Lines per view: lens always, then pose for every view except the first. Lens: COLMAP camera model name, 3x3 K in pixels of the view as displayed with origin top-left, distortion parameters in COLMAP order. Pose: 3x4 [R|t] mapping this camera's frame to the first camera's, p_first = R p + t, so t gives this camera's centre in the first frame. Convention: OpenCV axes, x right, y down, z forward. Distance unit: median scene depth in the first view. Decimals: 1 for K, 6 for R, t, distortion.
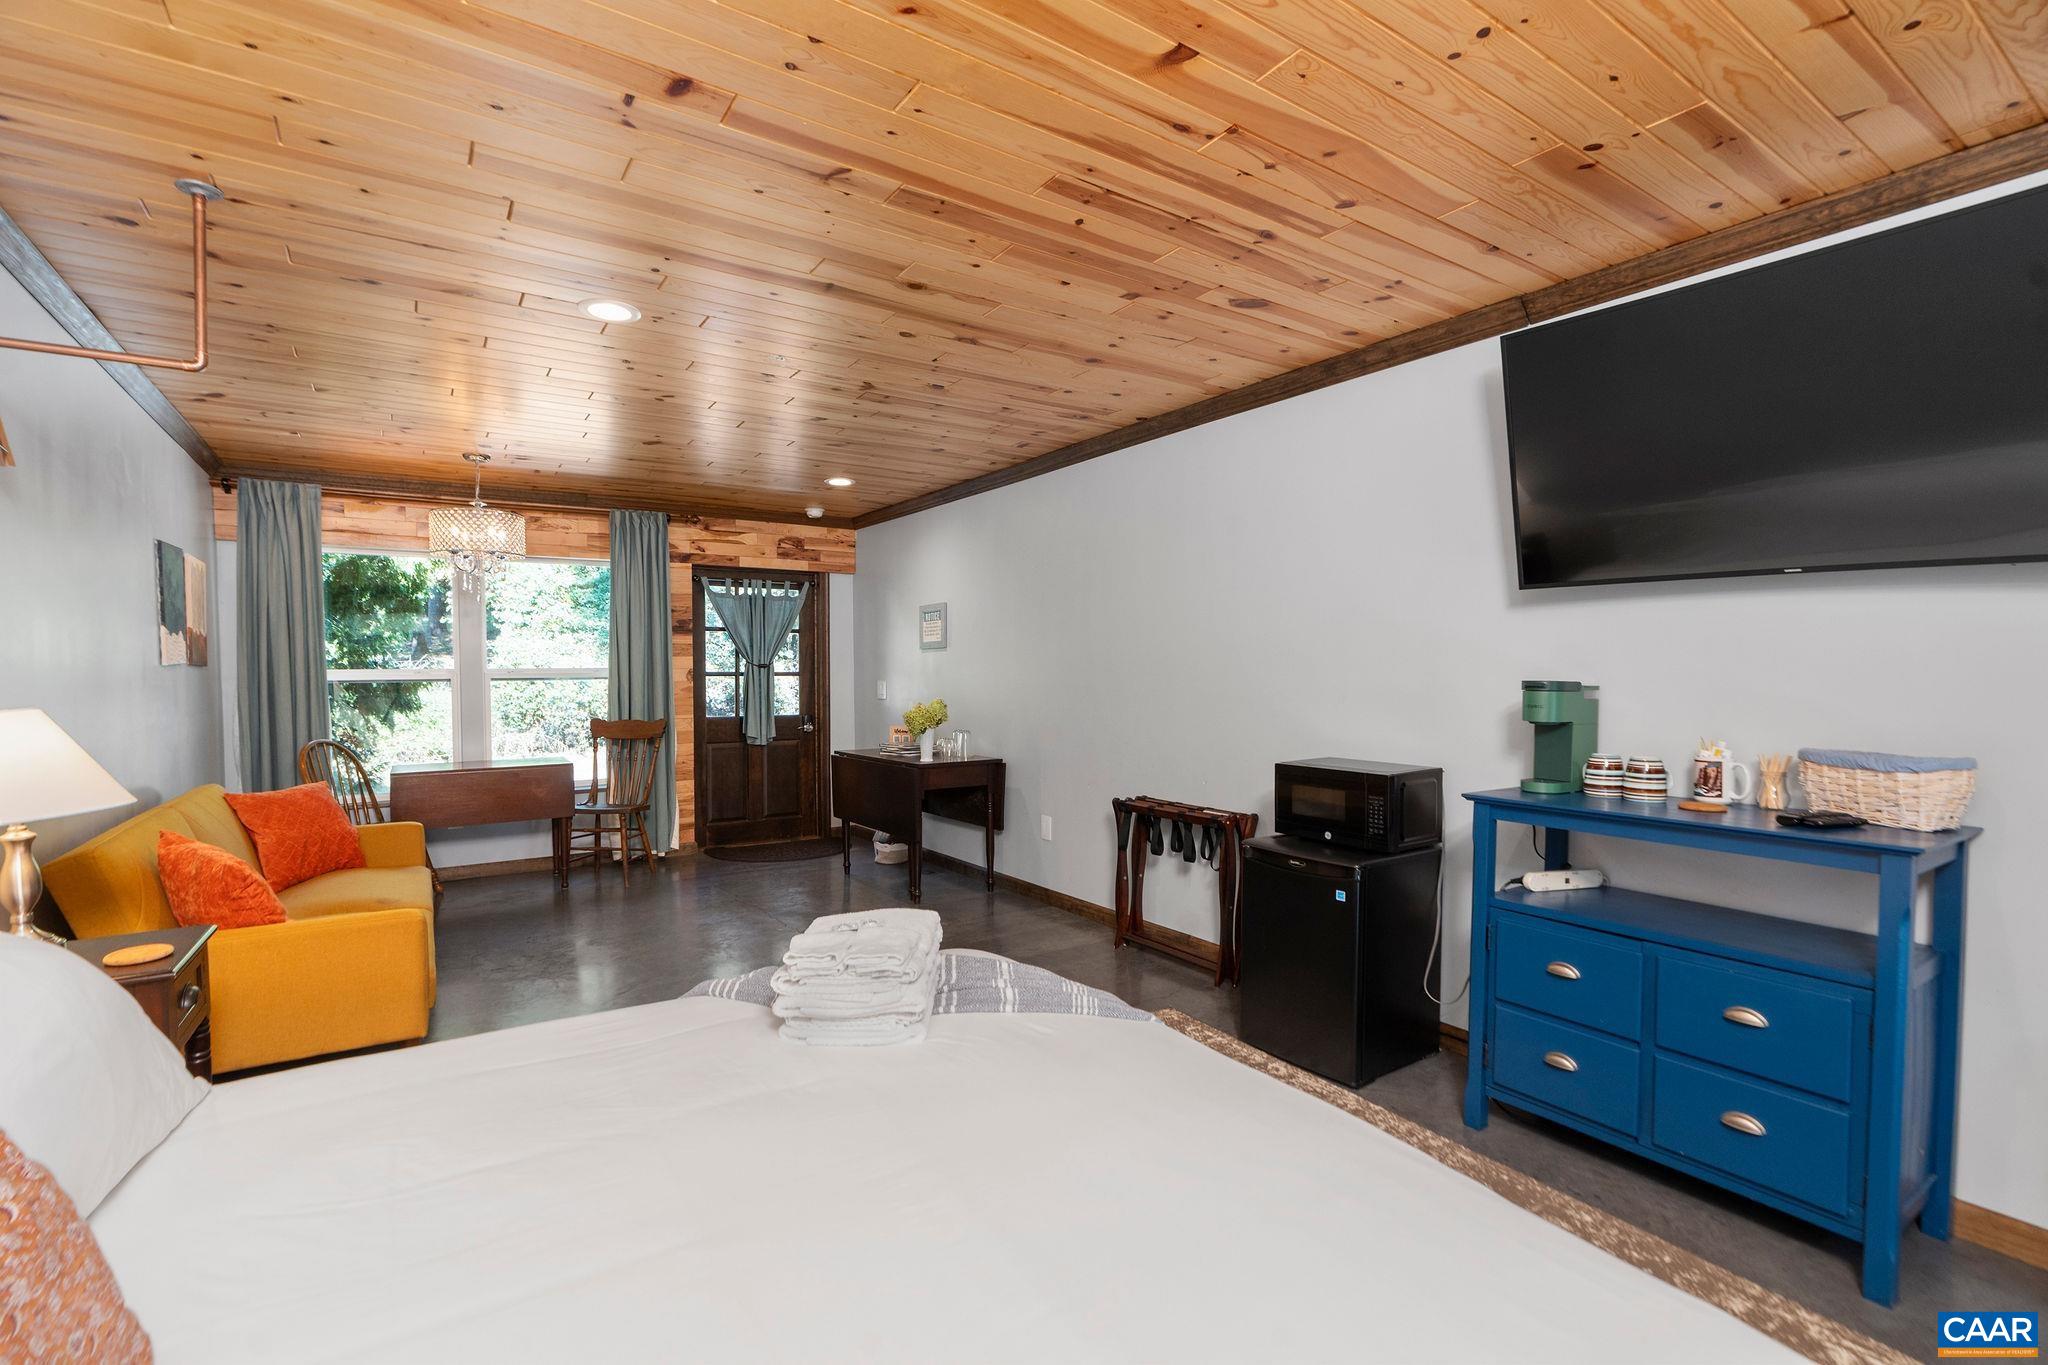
lens RADIAL K [[925.8, 0, 1022.1], [0, 925.8, 691.1], [0, 0, 1]] dist [-0.011139, 0.000314]
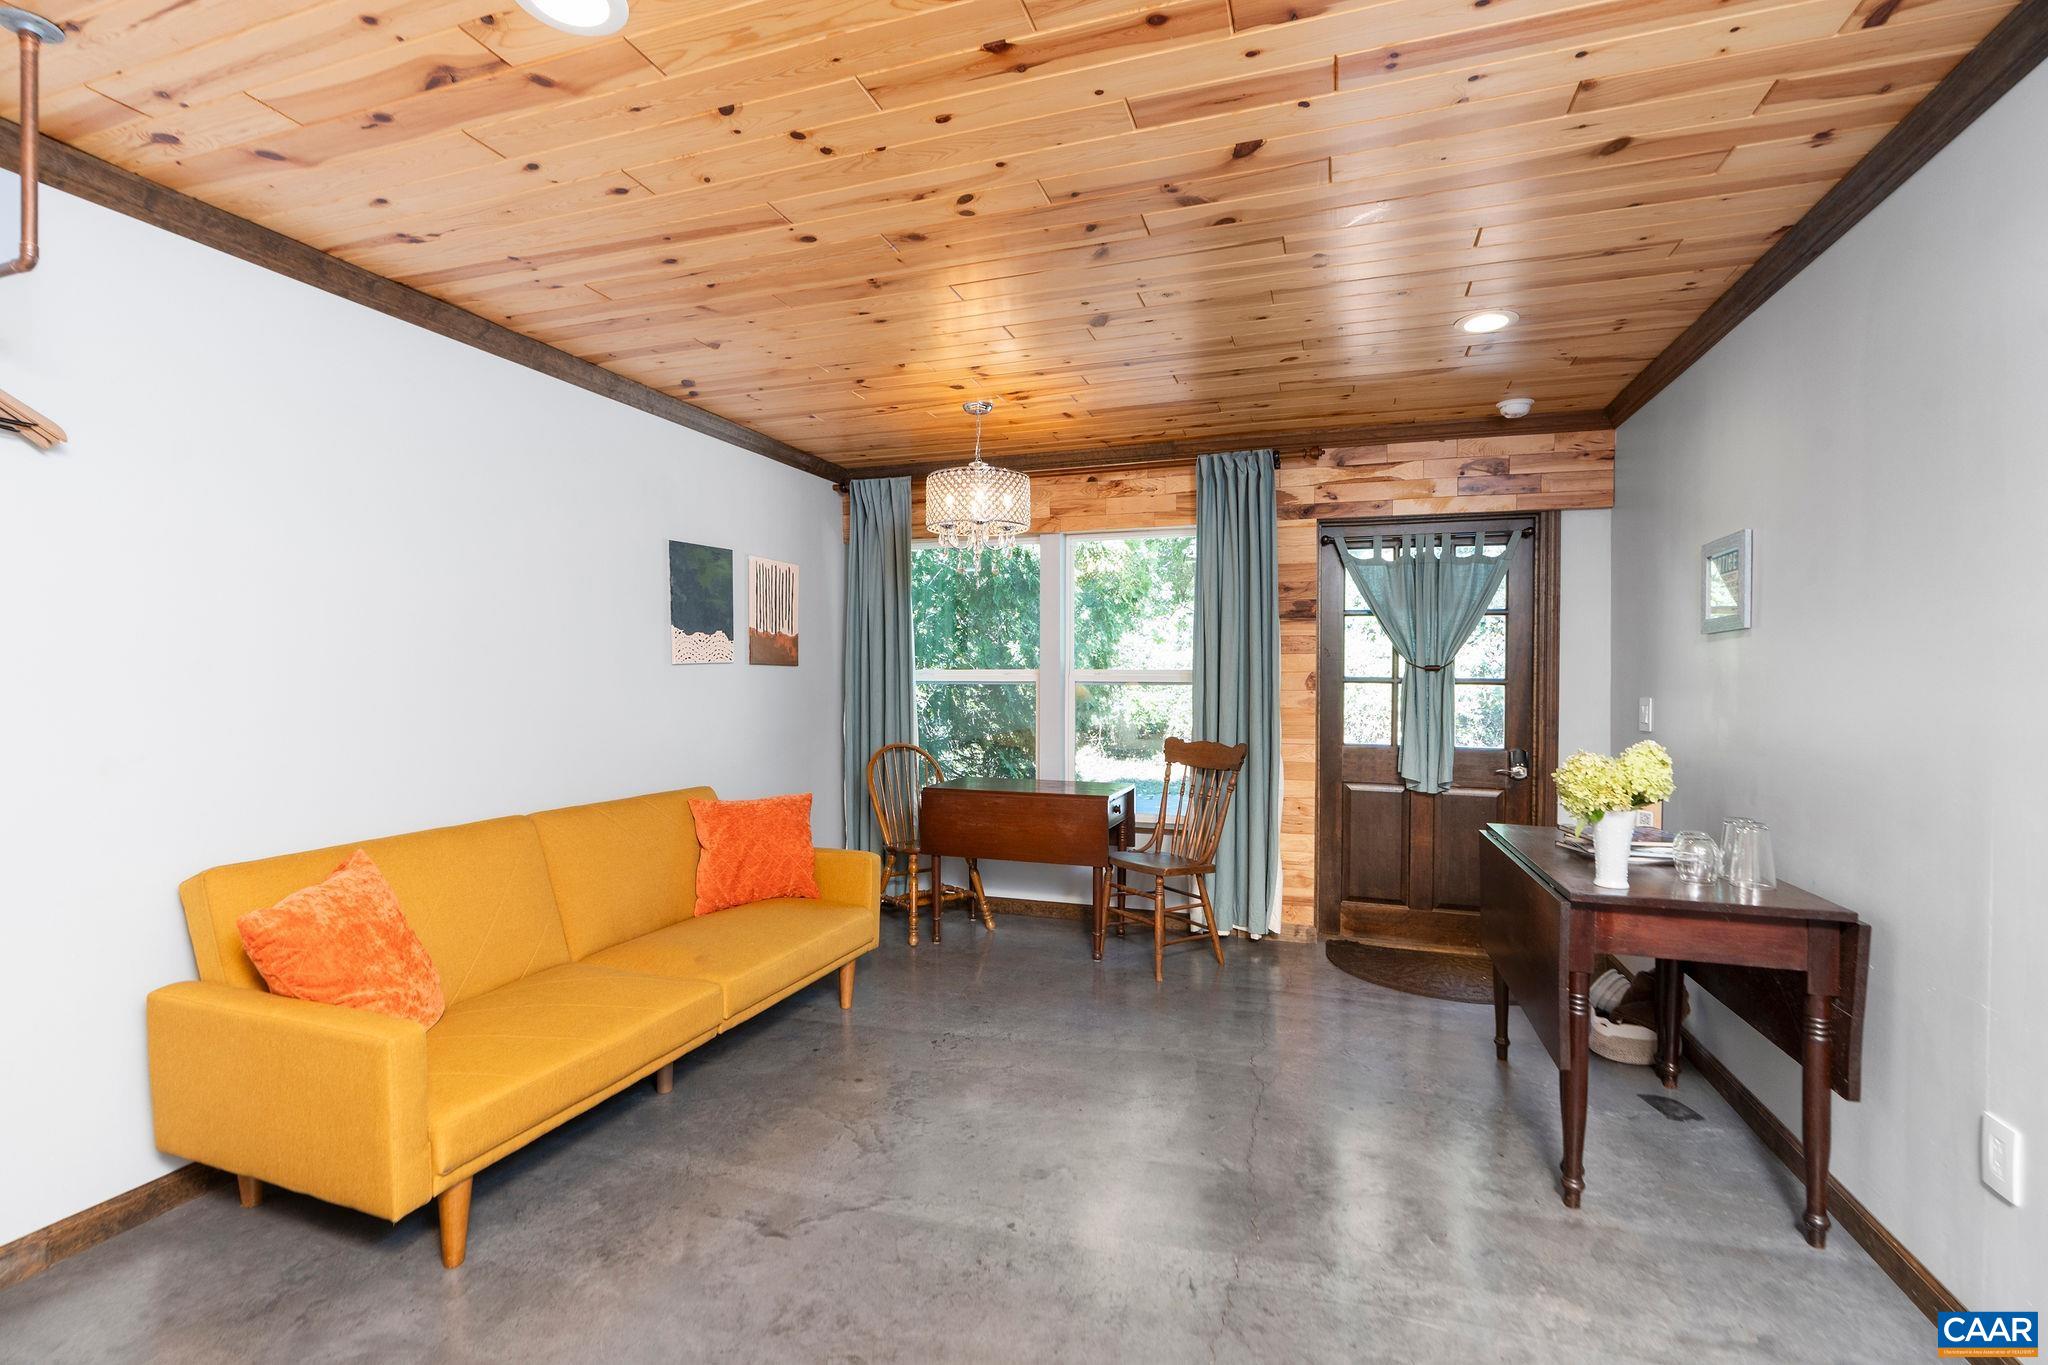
lens RADIAL K [[925.8, 0, 1025.9], [0, 925.8, 674.2], [0, 0, 1]] dist [-0.011139, 0.000314]
pose [[0.596433, 0.008942, -0.802613, 0.063920], [-0.026965, 0.999597, -0.008902, -0.010461], [0.802210, 0.026952, 0.596433, 0.414121]]
